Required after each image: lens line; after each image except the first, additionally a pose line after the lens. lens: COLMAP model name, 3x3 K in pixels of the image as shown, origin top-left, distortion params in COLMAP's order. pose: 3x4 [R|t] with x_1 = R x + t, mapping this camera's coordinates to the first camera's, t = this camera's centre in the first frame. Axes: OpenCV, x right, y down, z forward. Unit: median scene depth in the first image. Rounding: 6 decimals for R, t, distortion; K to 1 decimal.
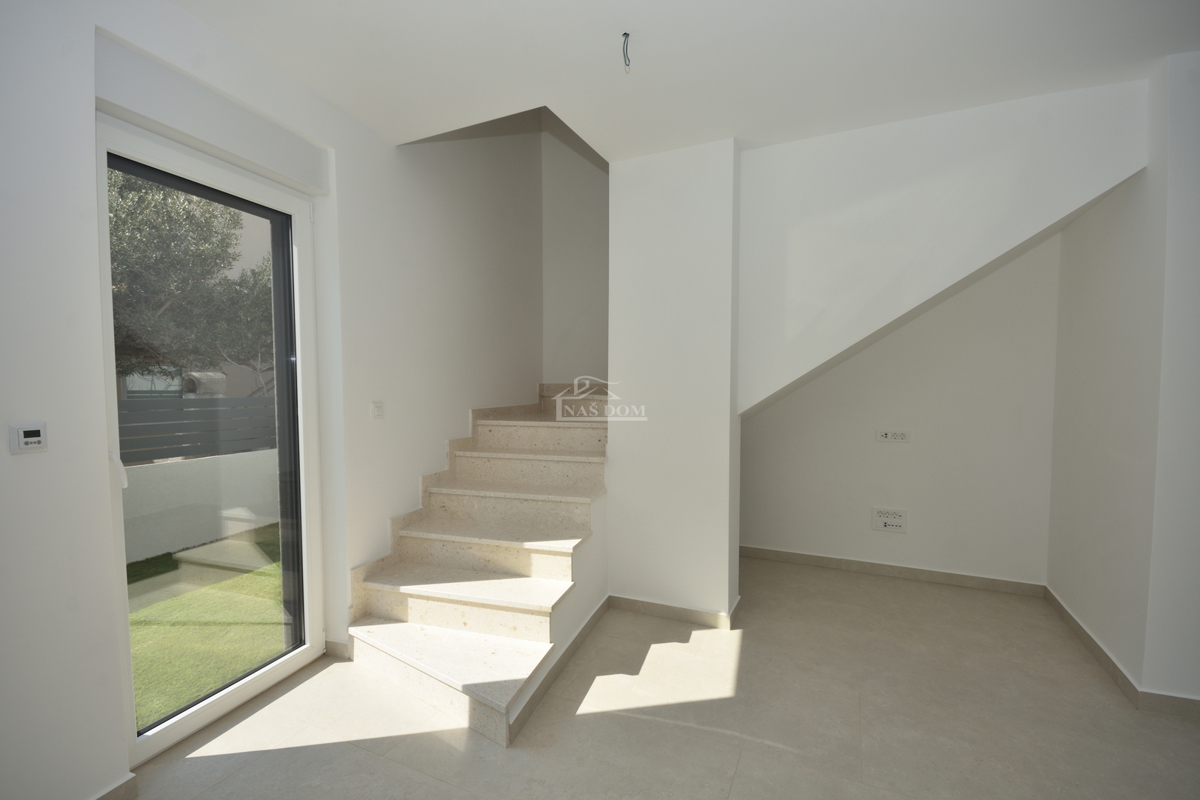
lens RADIAL K [[525.4, 0, 601.7], [0, 525.4, 404.4], [0, 0, 1]] dist [0.000161, -0.006159]
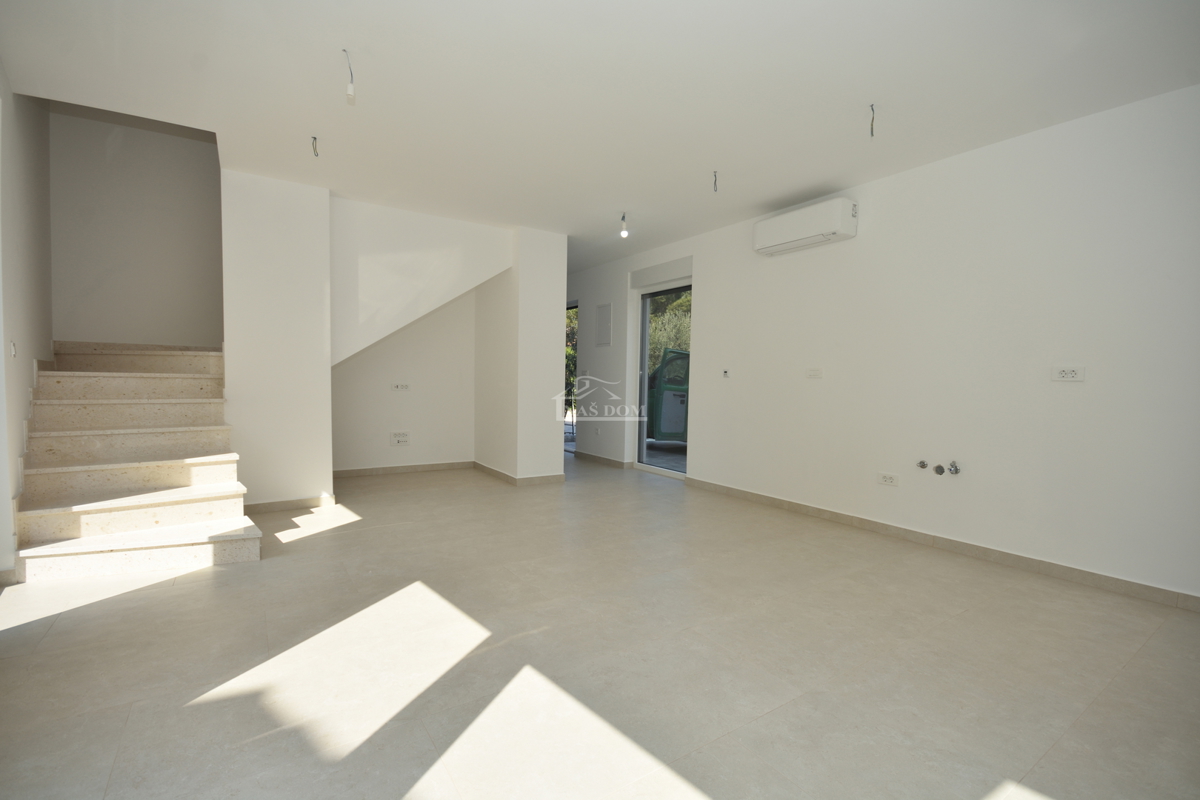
lens RADIAL K [[525.4, 0, 599.5], [0, 525.4, 407.0], [0, 0, 1]] dist [0.000161, -0.006159]
pose [[0.509729, -0.031327, 0.859764, -0.664589], [0.016868, 0.999509, 0.026418, 0.109532], [-0.860170, 0.001037, 0.510007, -0.456629]]
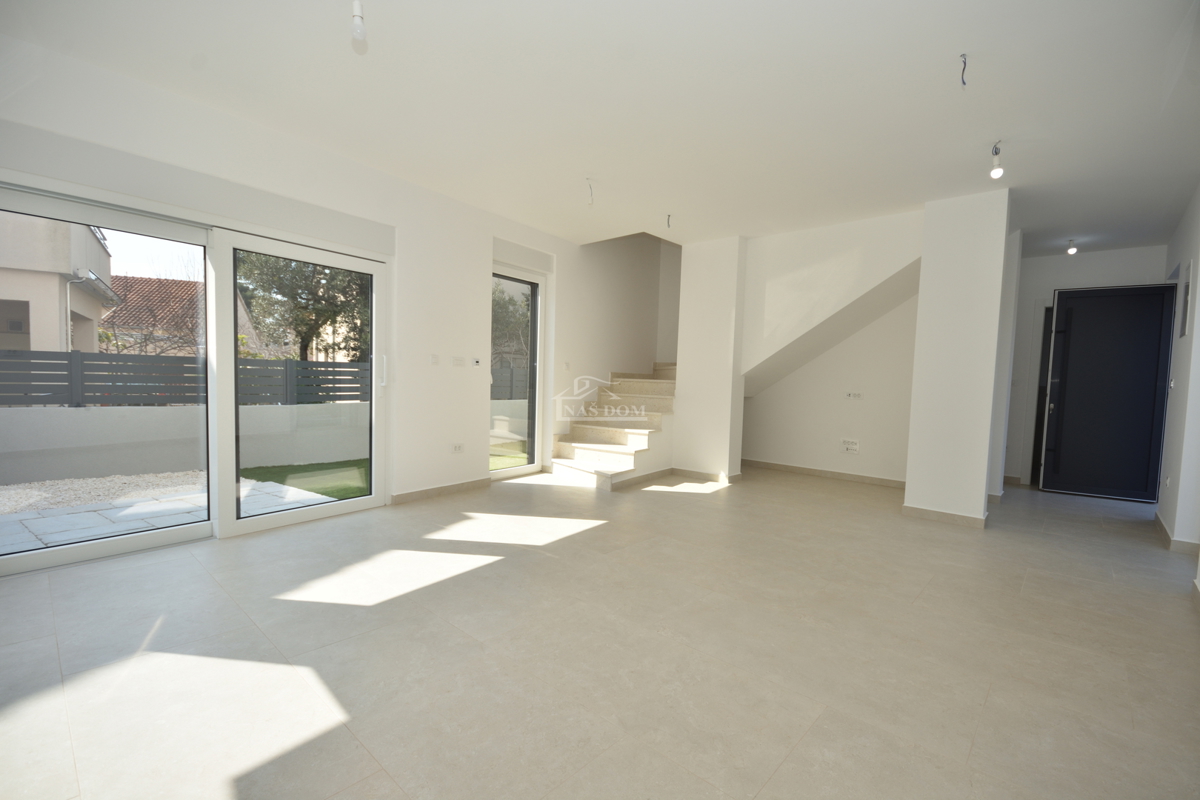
lens RADIAL K [[525.4, 0, 603.6], [0, 525.4, 410.9], [0, 0, 1]] dist [0.000161, -0.006159]
pose [[0.954992, 0.050518, -0.292299, 0.349593], [-0.045123, 0.998664, 0.025173, 0.124992], [0.293180, -0.010850, 0.955996, -0.991574]]
